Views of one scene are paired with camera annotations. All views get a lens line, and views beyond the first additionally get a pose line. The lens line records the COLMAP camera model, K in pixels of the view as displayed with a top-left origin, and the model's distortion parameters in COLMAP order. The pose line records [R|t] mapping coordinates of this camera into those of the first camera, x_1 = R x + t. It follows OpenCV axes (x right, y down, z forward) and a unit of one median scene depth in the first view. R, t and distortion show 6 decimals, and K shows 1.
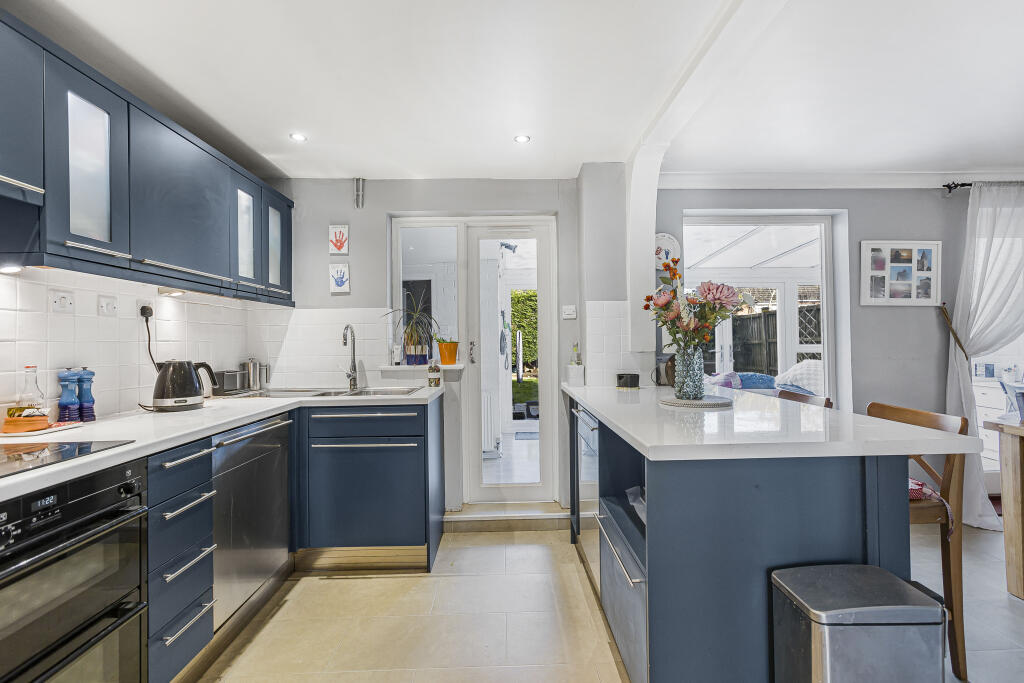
lens RADIAL K [[462.6, 0, 512.0], [0, 462.6, 341.5], [0, 0, 1]] dist [-0.001406, 0.000421]
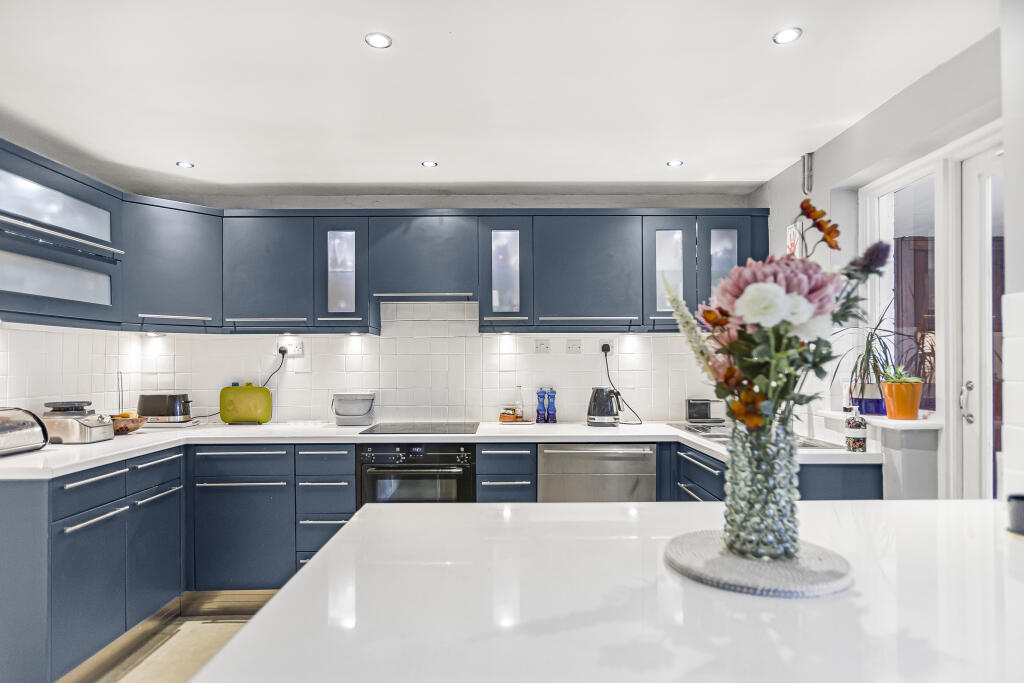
lens RADIAL K [[594.2, 0, 510.6], [0, 594.2, 360.4], [0, 0, 1]] dist [0.000169, -0.000065]
pose [[-0.024244, 0.010107, -0.999655, 1.024328], [0.002664, 0.999946, 0.010045, -0.055441], [0.999703, -0.002419, -0.024270, 0.892510]]
